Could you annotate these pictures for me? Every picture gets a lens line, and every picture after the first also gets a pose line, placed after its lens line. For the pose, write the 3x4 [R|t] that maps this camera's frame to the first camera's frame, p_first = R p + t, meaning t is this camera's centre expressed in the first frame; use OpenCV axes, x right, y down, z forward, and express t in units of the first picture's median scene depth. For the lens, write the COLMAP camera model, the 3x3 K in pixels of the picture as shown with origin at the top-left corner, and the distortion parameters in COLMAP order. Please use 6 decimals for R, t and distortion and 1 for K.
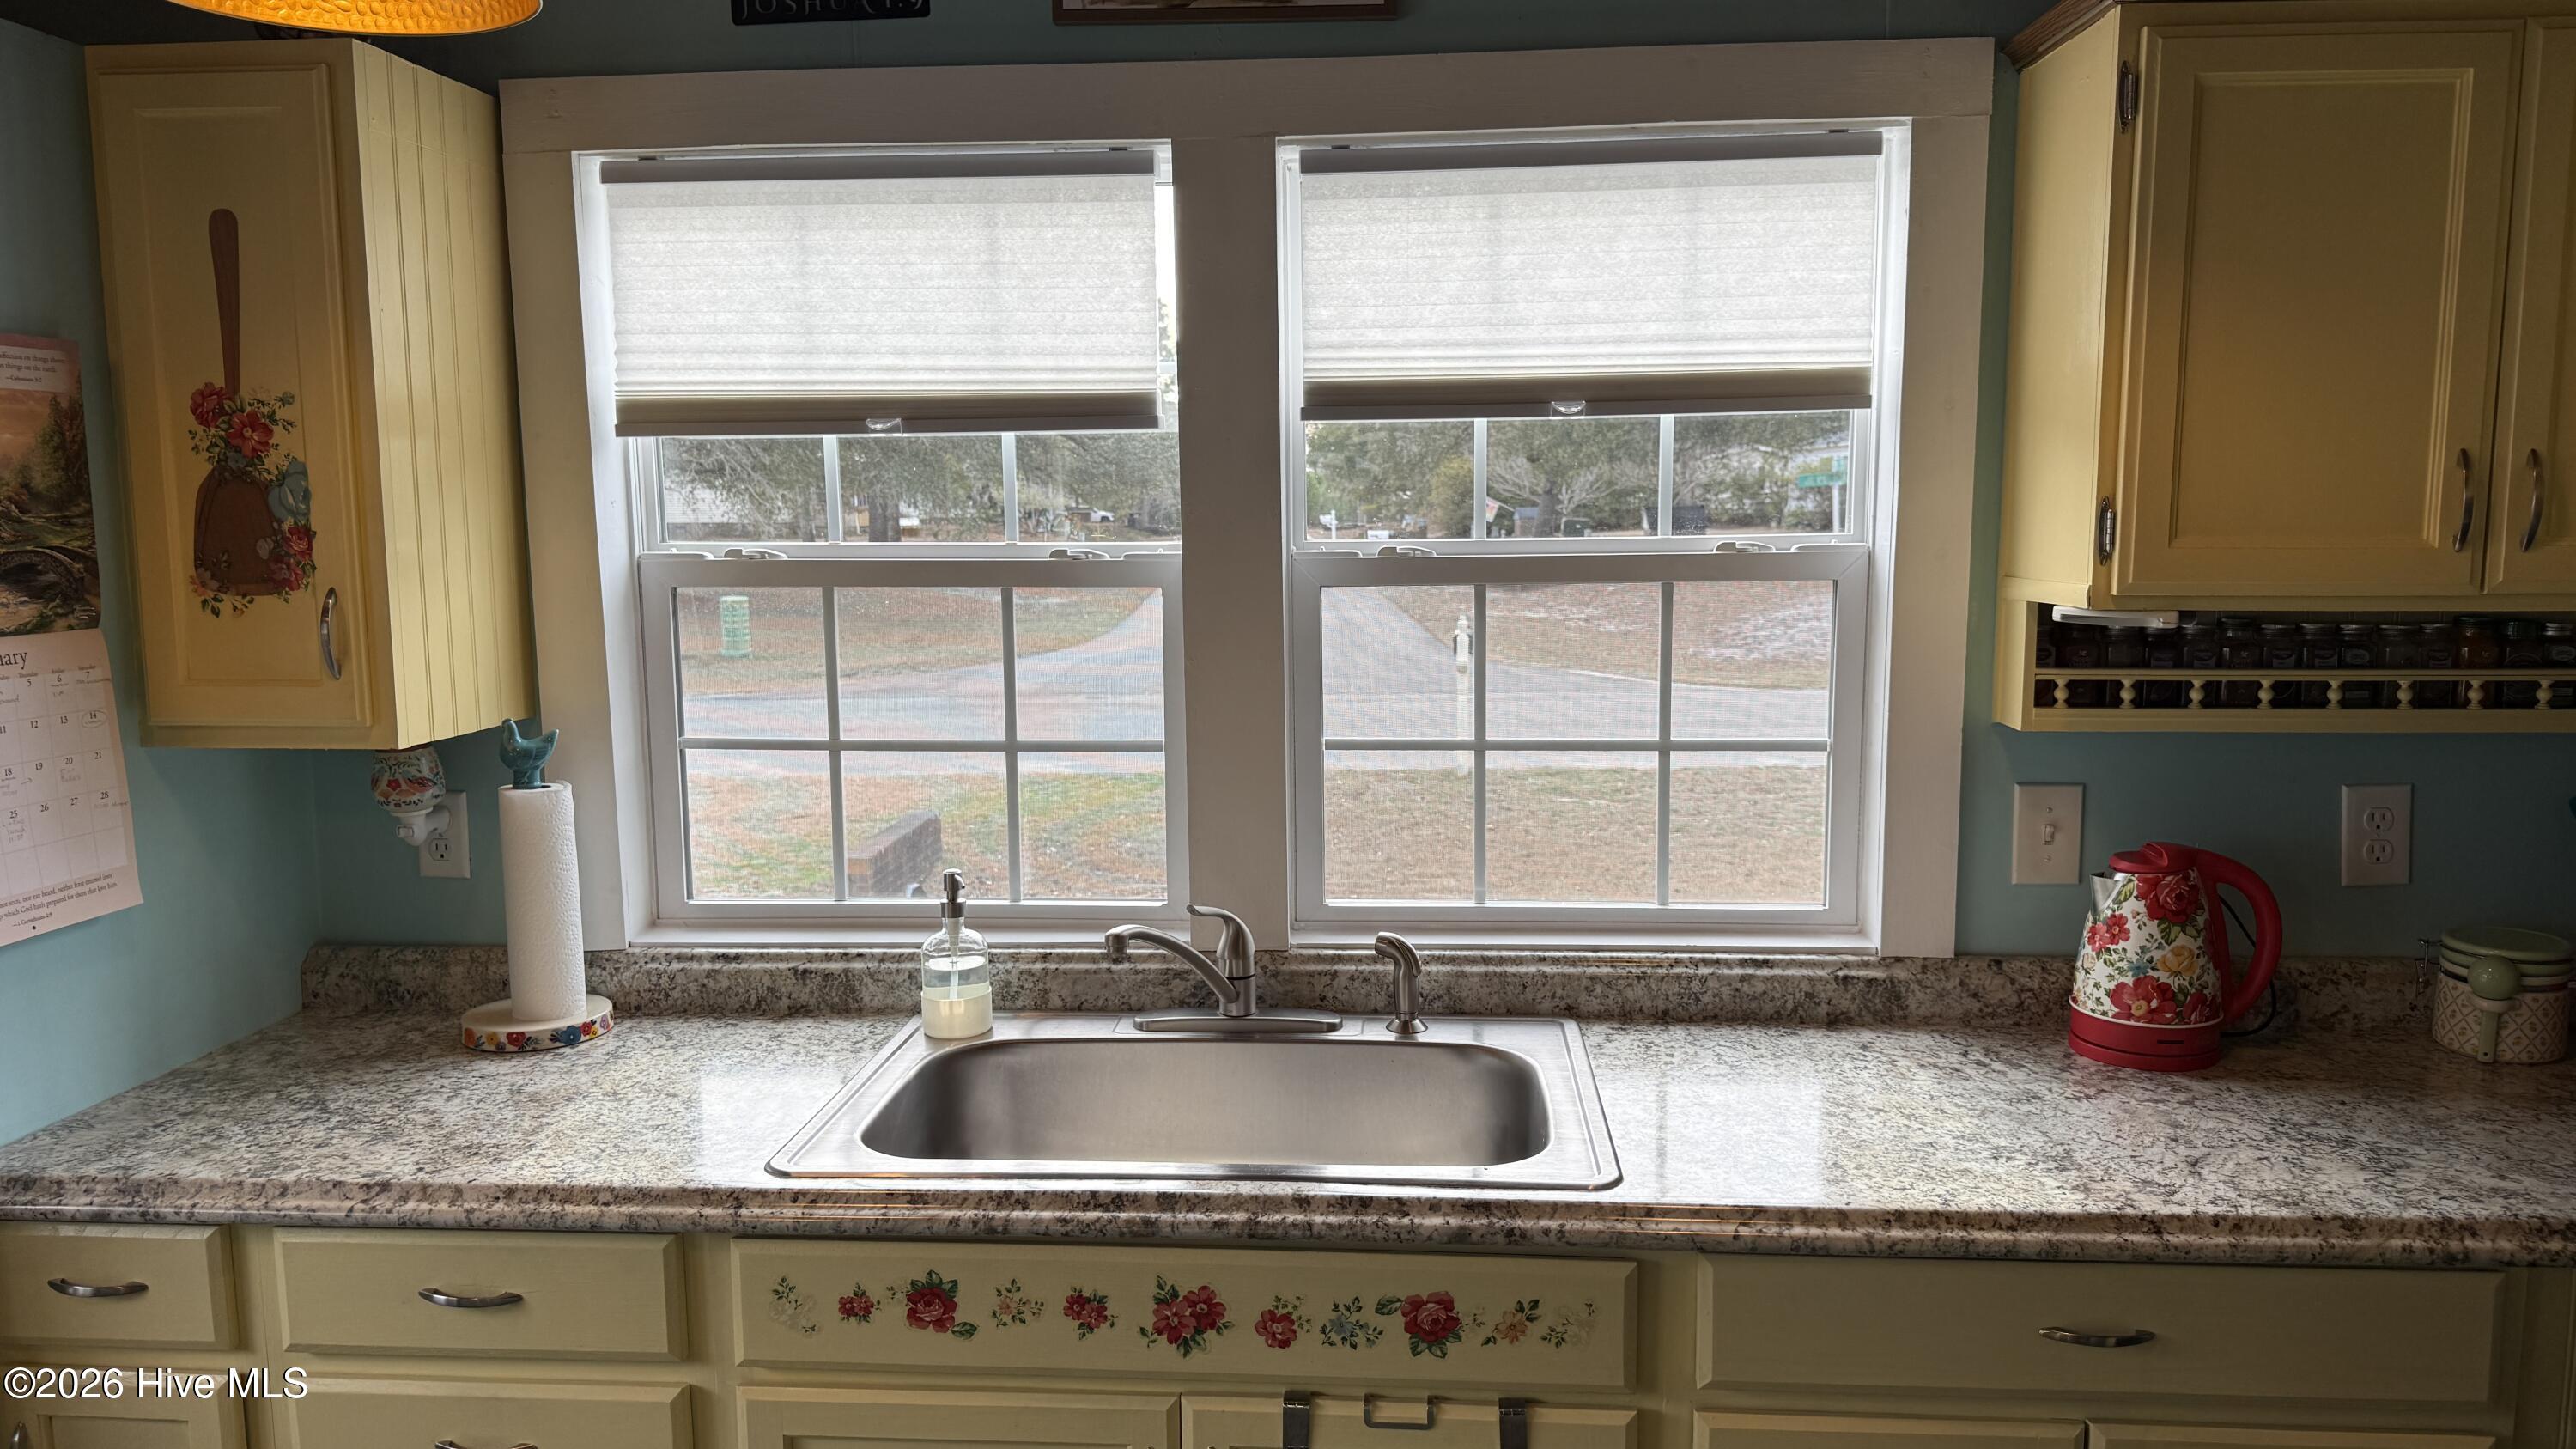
lens RADIAL K [[1852.8, 0, 1293.6], [0, 1852.8, 730.3], [0, 0, 1]] dist [0.050016, -0.066119]
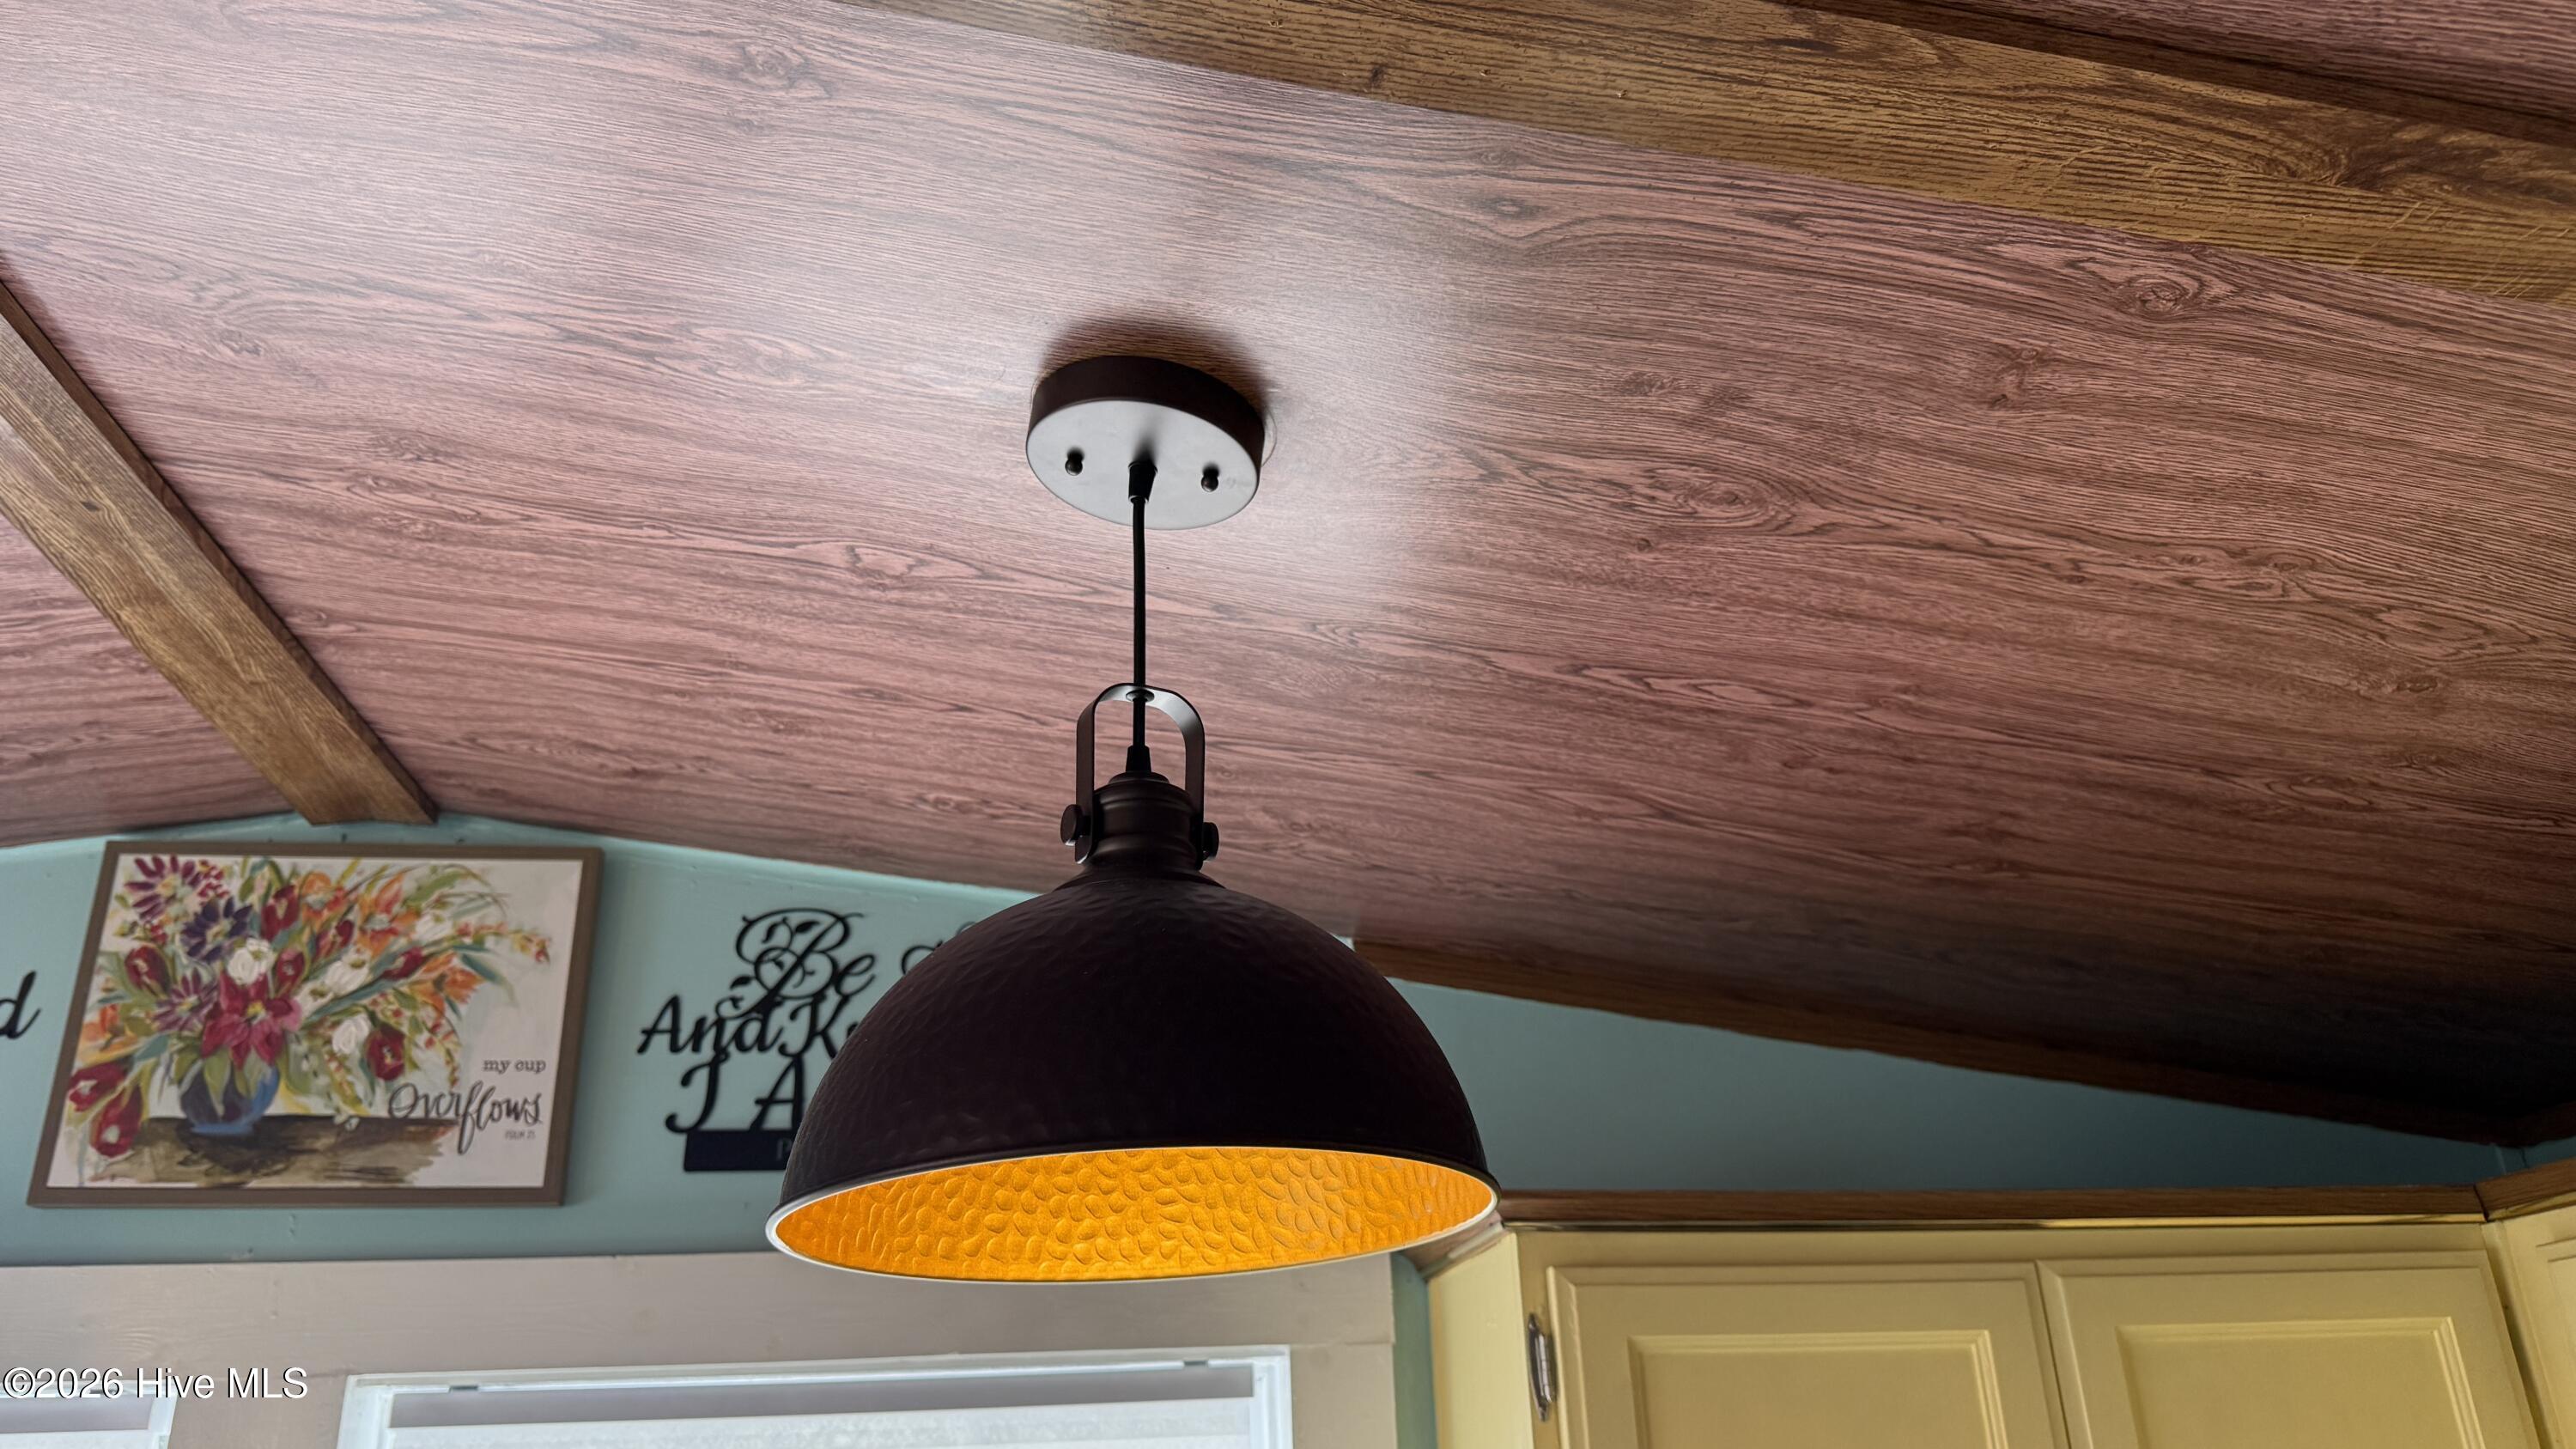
lens RADIAL K [[1870.4, 0, 1288.0], [0, 1870.4, 724.5], [0, 0, 1]] dist [0.048899, -0.080275]
pose [[0.979518, 0.054280, 0.193904, 0.179336], [0.051571, 0.863235, -0.502162, -0.173205], [-0.194642, 0.501876, 0.842754, 0.270962]]
